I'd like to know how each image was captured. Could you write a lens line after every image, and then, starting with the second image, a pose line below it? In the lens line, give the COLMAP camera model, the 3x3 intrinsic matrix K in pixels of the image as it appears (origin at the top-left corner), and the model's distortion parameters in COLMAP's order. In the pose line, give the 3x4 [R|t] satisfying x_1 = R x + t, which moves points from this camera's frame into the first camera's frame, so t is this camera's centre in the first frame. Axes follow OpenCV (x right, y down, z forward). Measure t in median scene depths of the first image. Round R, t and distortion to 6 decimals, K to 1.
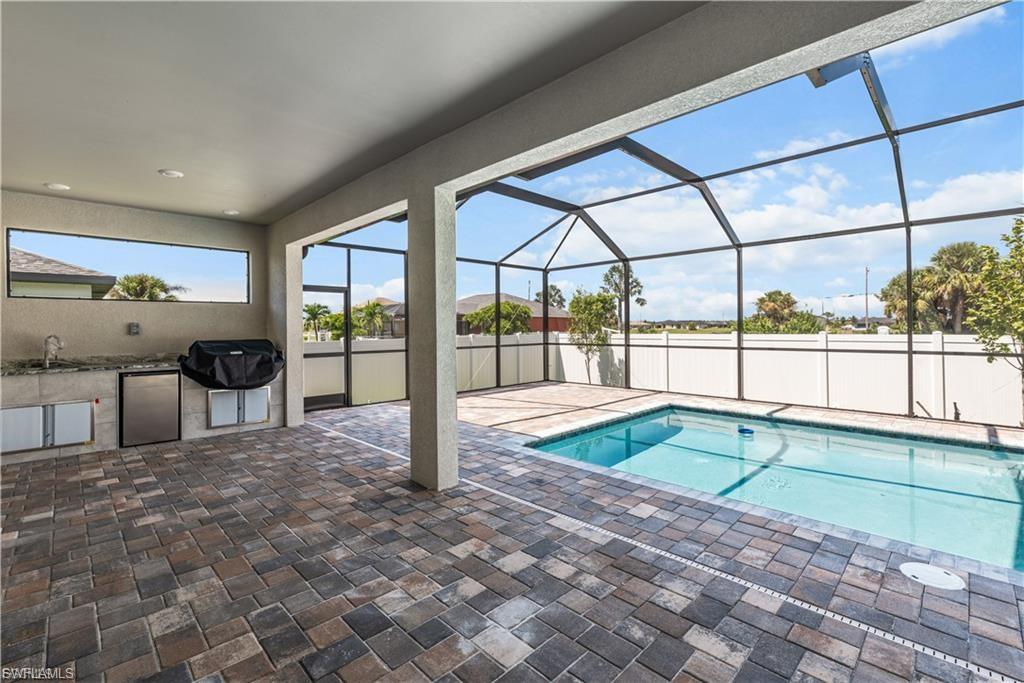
lens RADIAL K [[444.1, 0, 515.7], [0, 444.1, 323.9], [0, 0, 1]] dist [-0.001655, 0.000109]
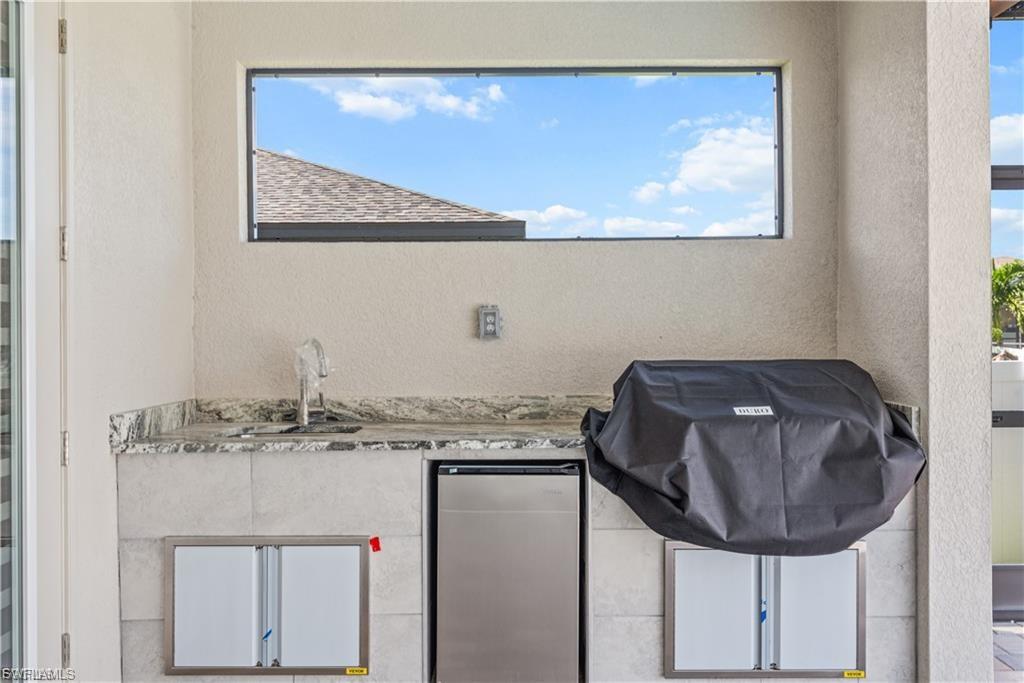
lens RADIAL K [[869.8, 0, 513.9], [0, 869.8, 336.2], [0, 0, 1]] dist [0.015010, 0.001773]
pose [[0.700623, 0.012323, -0.713425, -0.366793], [0.004160, 0.999763, 0.021353, 0.008391], [0.713520, -0.017928, 0.700406, 0.545486]]
